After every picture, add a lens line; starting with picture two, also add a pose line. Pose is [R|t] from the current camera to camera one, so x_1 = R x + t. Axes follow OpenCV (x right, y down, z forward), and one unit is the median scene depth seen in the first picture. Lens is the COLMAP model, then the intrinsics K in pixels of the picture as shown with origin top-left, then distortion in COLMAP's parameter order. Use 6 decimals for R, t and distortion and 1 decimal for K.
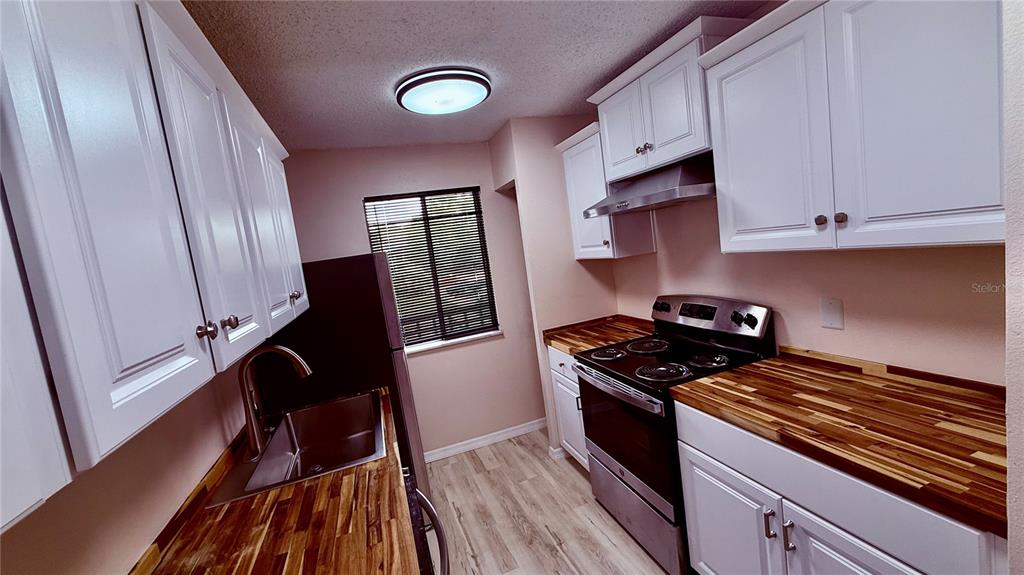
lens RADIAL K [[408.0, 0, 509.8], [0, 408.0, 289.1], [0, 0, 1]] dist [0.002240, 0.000273]
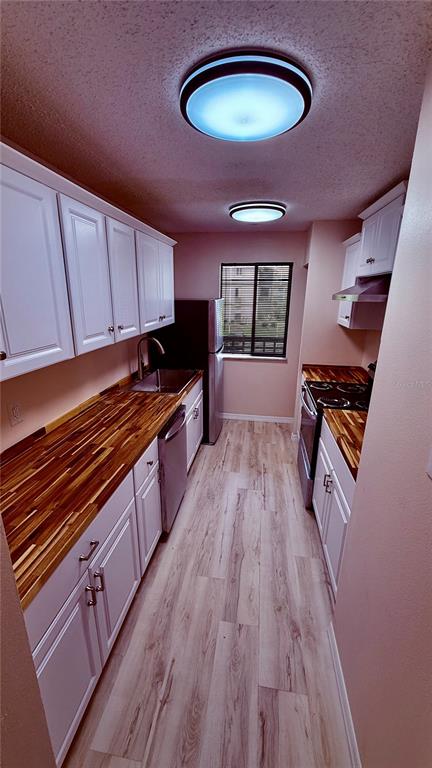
lens RADIAL K [[306.0, 0, 216.2], [0, 306.0, 383.0], [0, 0, 1]] dist [0.002240, 0.000273]
pose [[0.871473, 0.275718, -0.405604, 0.360253], [-0.182634, 0.949975, 0.253361, -0.086062], [0.455170, -0.146720, 0.878233, -0.270626]]
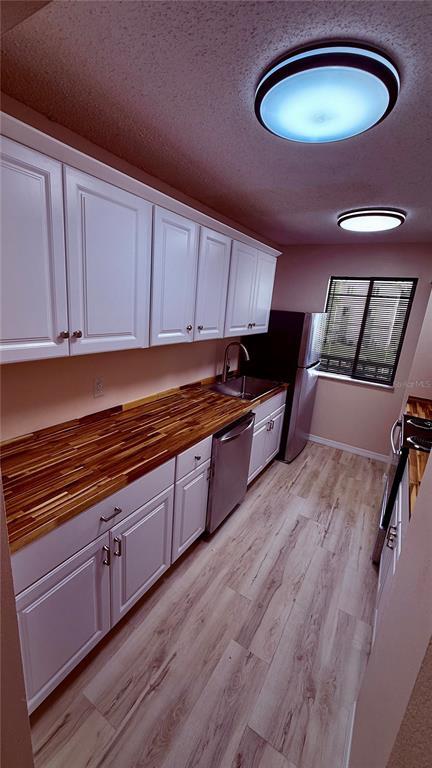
lens RADIAL K [[306.0, 0, 216.5], [0, 306.0, 383.0], [0, 0, 1]] dist [0.002240, 0.000273]
pose [[0.612034, 0.380355, -0.693357, 0.466251], [-0.245579, 0.924810, 0.290548, -0.093344], [0.751735, -0.007551, 0.659423, -0.188180]]
